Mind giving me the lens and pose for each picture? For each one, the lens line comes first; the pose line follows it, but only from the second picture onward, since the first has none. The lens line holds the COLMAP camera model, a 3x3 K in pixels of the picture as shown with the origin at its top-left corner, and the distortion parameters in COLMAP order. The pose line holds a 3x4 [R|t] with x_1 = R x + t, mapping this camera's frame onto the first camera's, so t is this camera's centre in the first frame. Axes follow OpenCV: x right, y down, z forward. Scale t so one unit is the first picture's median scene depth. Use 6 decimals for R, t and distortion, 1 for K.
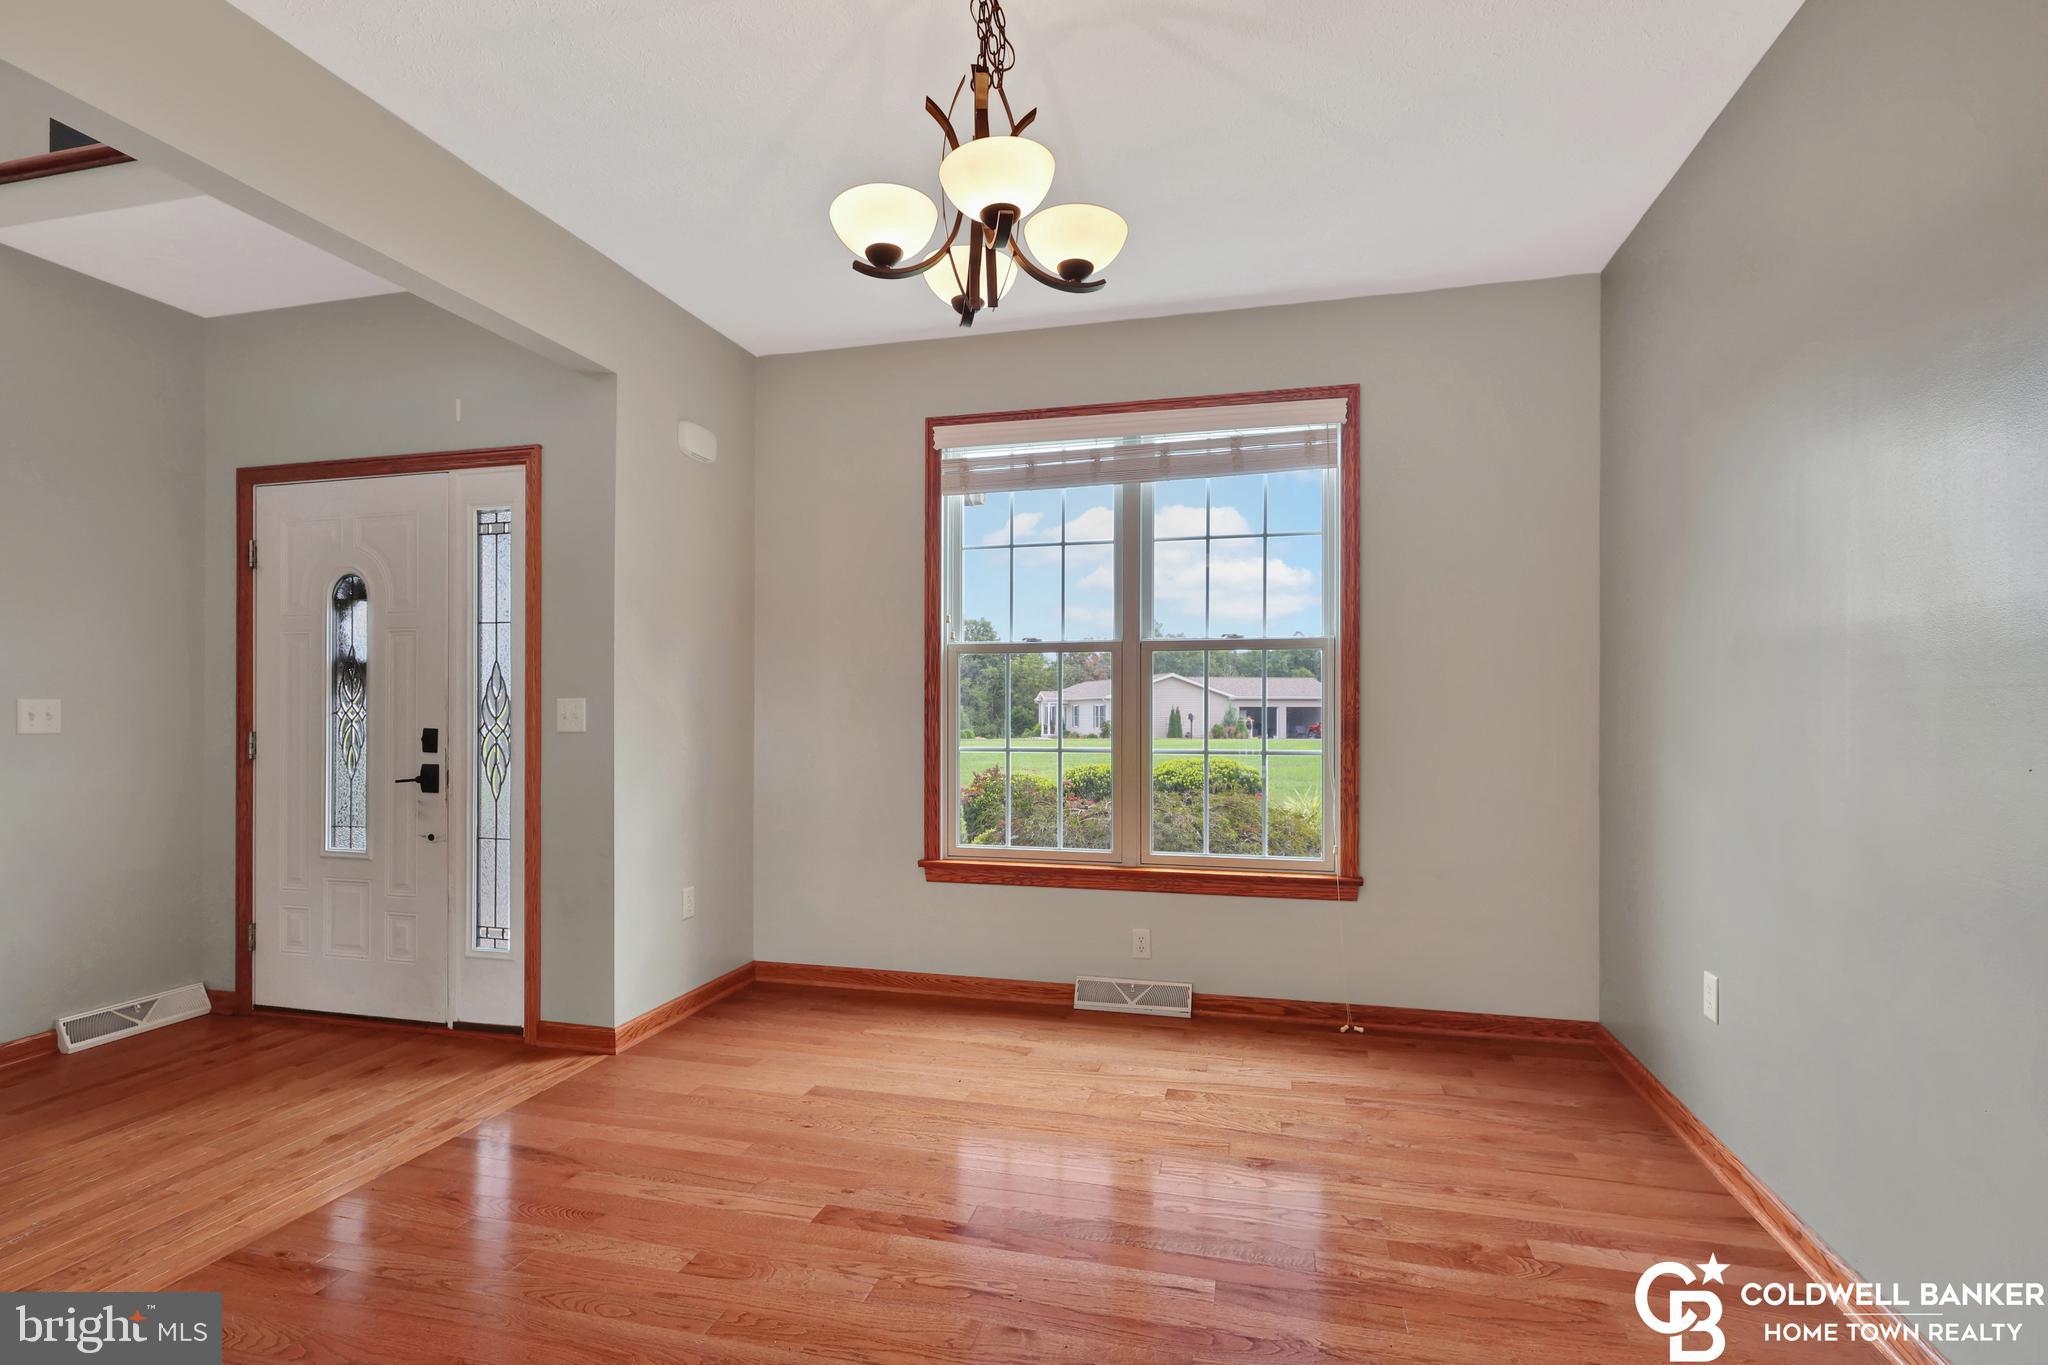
lens RADIAL K [[950.5, 0, 1020.9], [0, 950.5, 703.2], [0, 0, 1]] dist [0.000252, 0.000371]
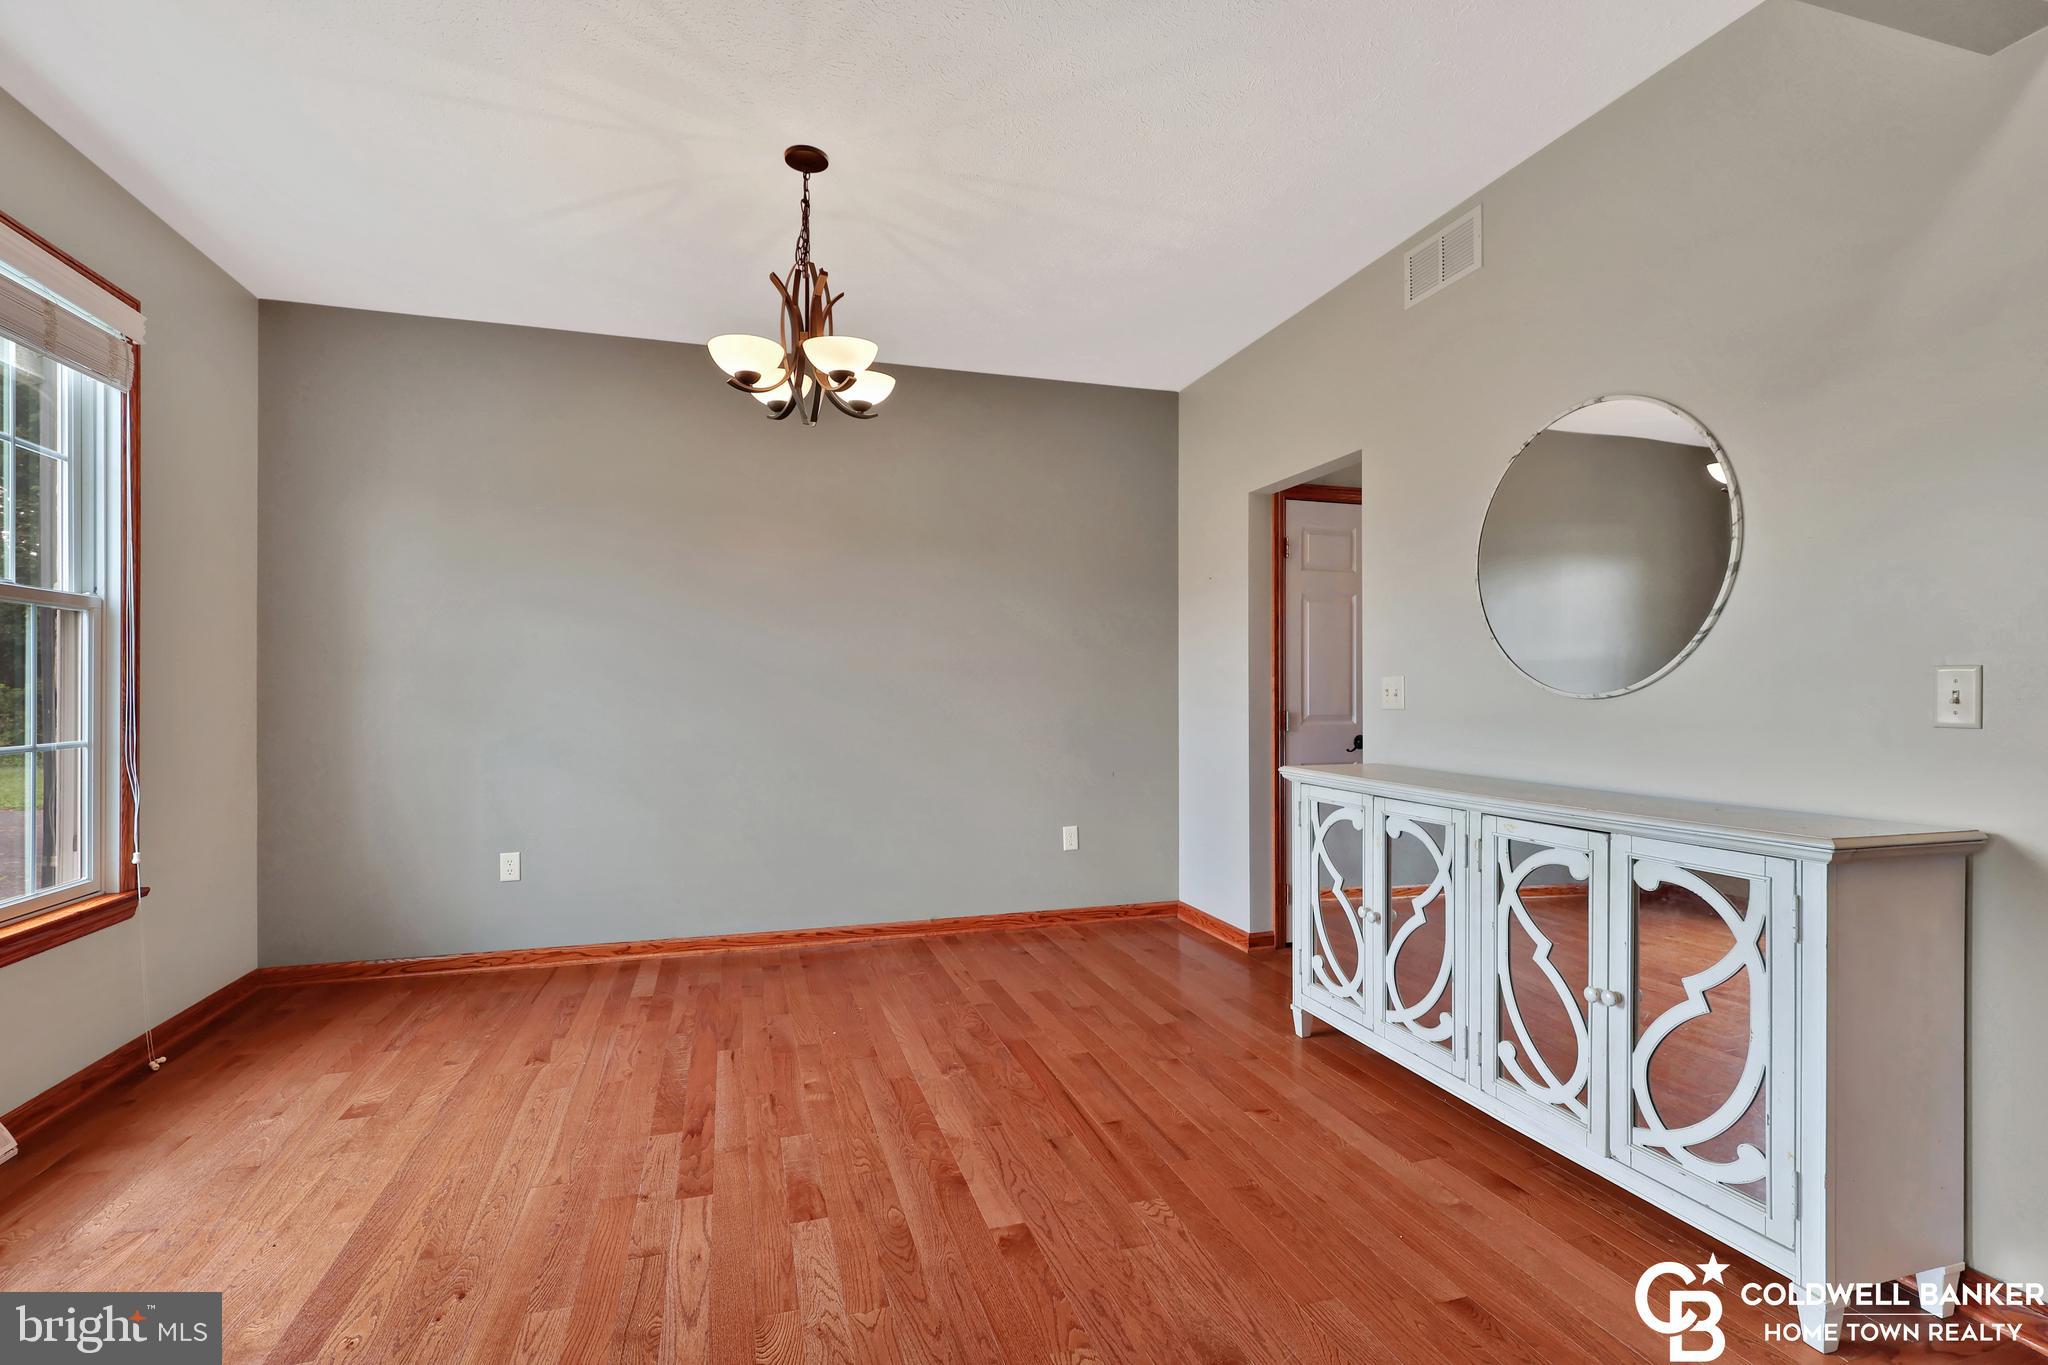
lens RADIAL K [[950.5, 0, 1027.2], [0, 950.5, 692.6], [0, 0, 1]] dist [0.000252, 0.000371]
pose [[-0.523710, 0.001454, 0.851895, -1.020214], [-0.000568, 0.999998, -0.002056, 0.016302], [-0.851897, -0.001560, -0.523708, 1.016853]]
